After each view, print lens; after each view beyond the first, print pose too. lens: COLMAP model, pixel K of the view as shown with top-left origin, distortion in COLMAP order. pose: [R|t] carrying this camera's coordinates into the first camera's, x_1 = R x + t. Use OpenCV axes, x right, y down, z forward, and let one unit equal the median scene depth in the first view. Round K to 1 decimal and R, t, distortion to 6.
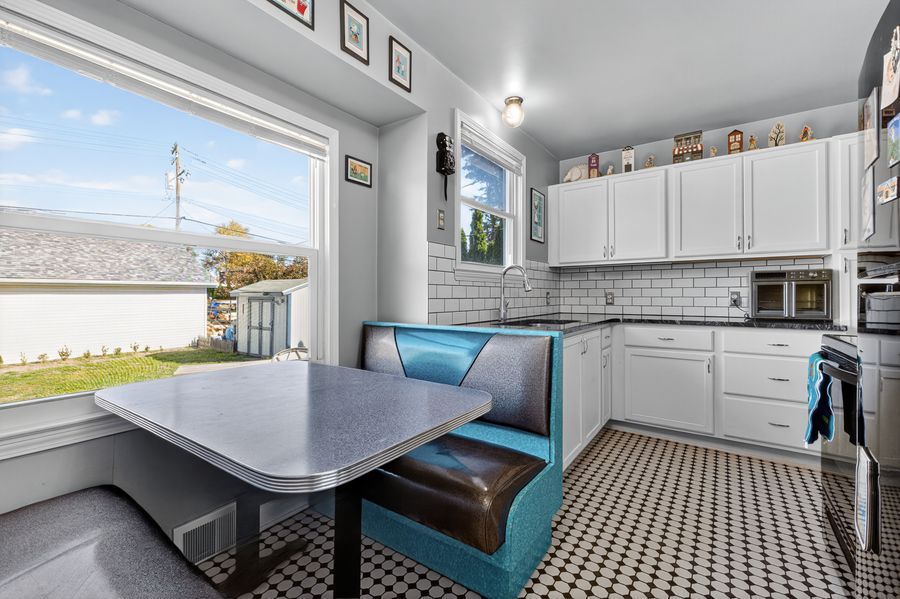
lens RADIAL K [[394.7, 0, 449.9], [0, 394.7, 294.9], [0, 0, 1]] dist [0.003576, 0.000987]
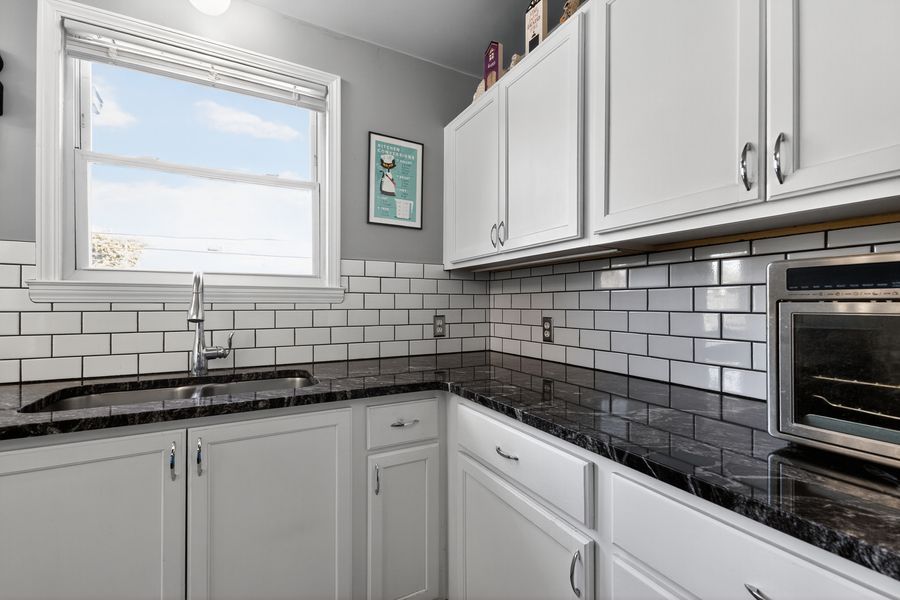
lens RADIAL K [[394.7, 0, 451.4], [0, 394.7, 302.0], [0, 0, 1]] dist [0.003576, 0.000987]
pose [[0.895319, 0.001977, -0.445421, 0.553015], [-0.005124, 0.999970, -0.005861, -0.023912], [0.445396, 0.007530, 0.895302, 0.532681]]
